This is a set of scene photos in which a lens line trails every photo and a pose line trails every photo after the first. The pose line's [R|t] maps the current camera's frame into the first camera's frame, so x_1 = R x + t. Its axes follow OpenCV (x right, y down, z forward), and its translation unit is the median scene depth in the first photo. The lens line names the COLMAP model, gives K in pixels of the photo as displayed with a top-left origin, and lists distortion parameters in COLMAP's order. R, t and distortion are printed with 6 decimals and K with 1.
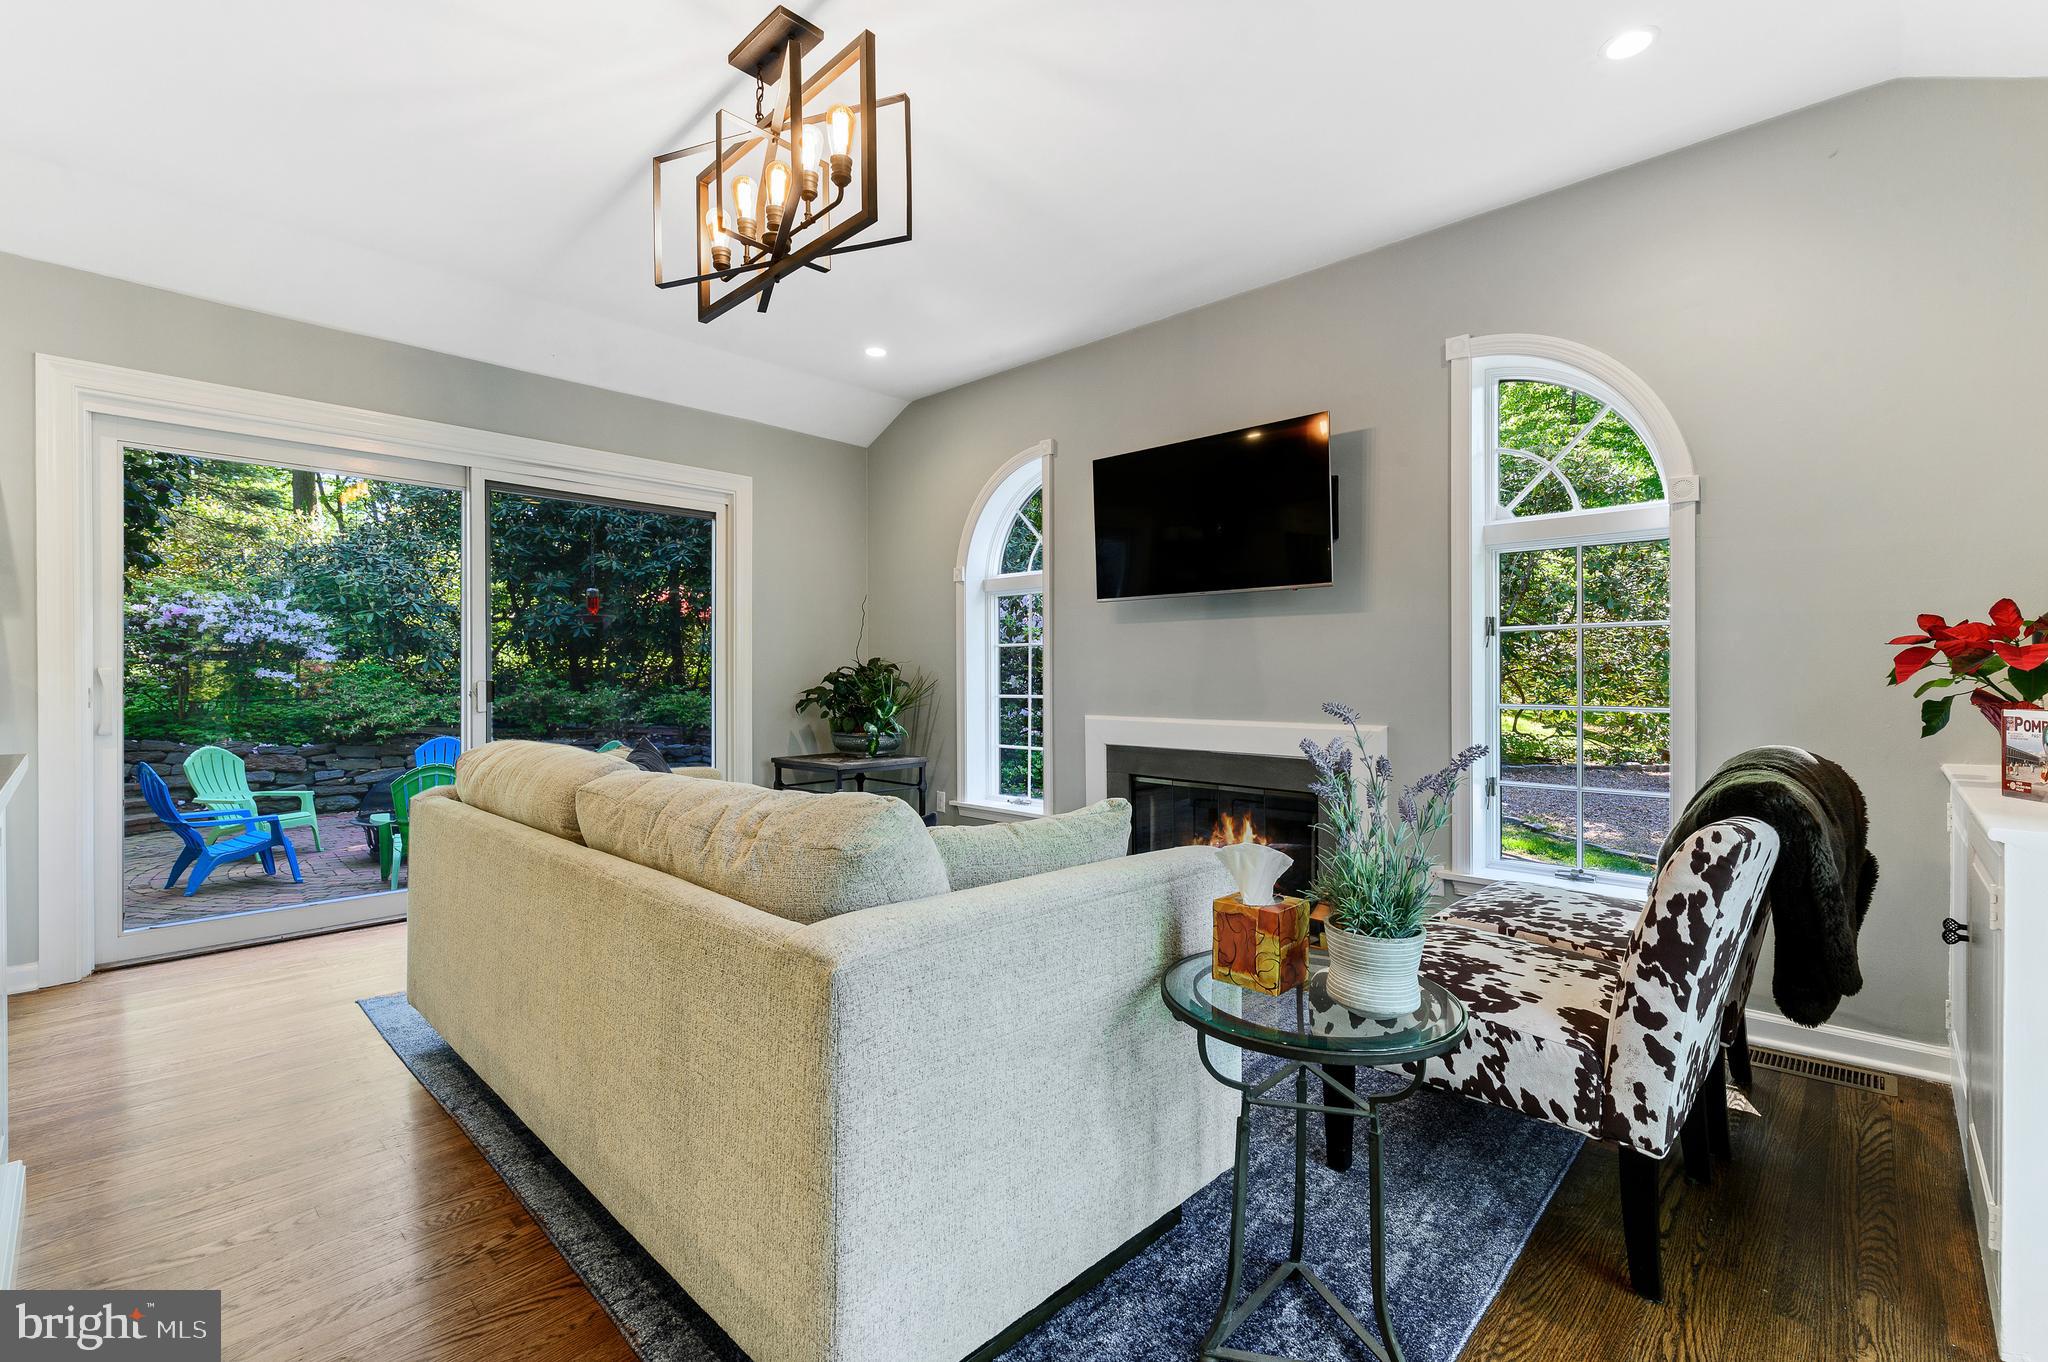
lens RADIAL K [[890.3, 0, 1039.0], [0, 890.3, 685.1], [0, 0, 1]] dist [0.001596, 0.000717]
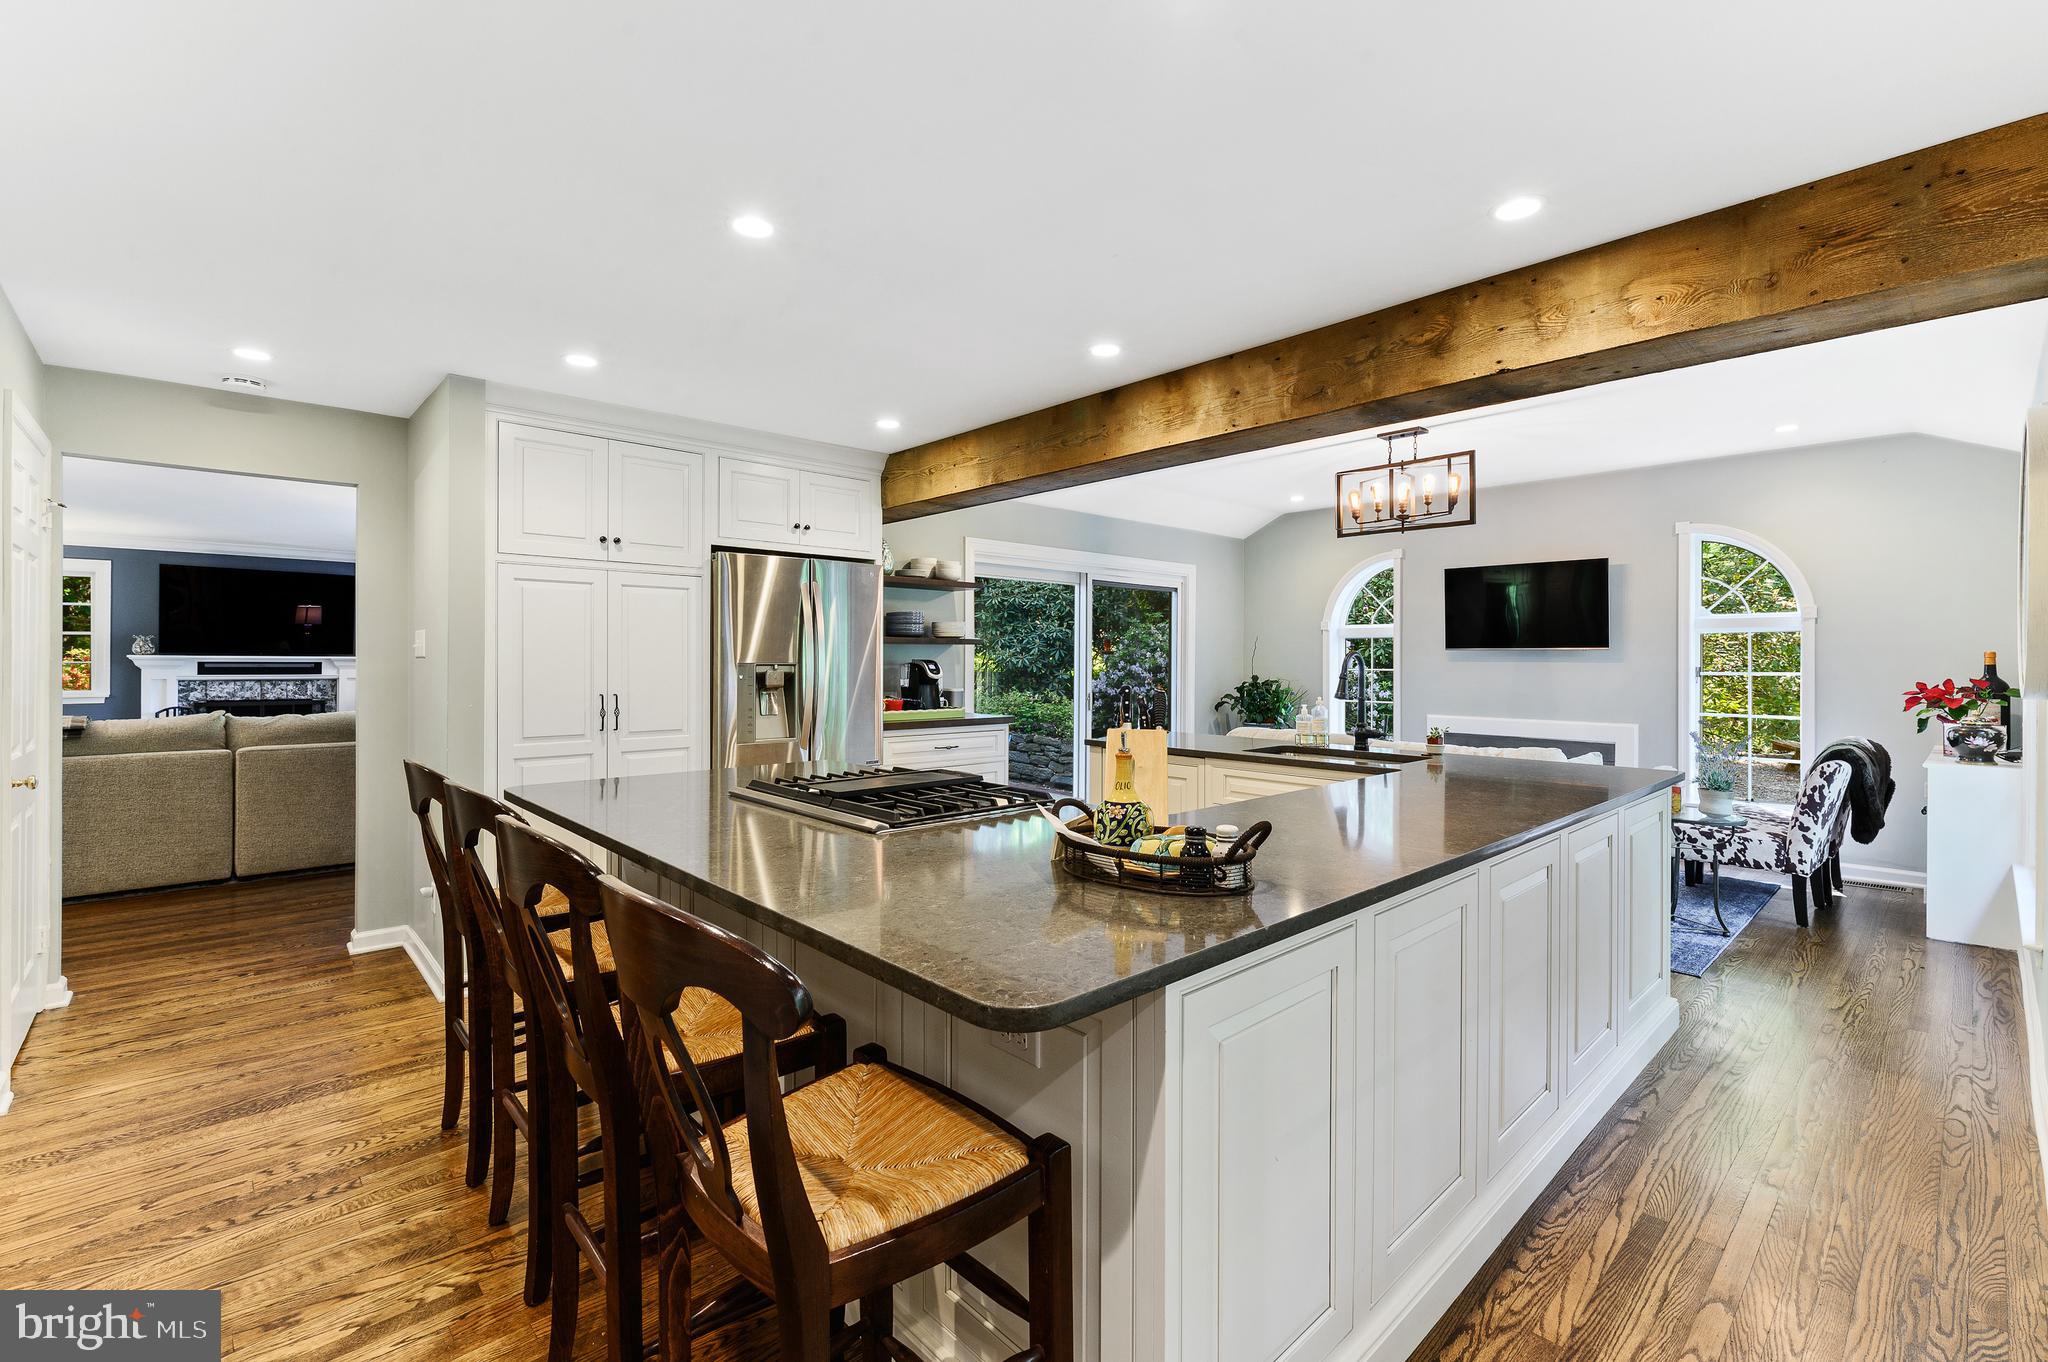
lens RADIAL K [[890.3, 0, 1036.8], [0, 890.3, 664.7], [0, 0, 1]] dist [0.001596, 0.000717]
pose [[0.997719, 0.006148, -0.067220, -1.469067], [-0.006617, 0.999955, -0.006746, -0.114252], [0.067176, 0.007175, 0.997715, -1.881857]]
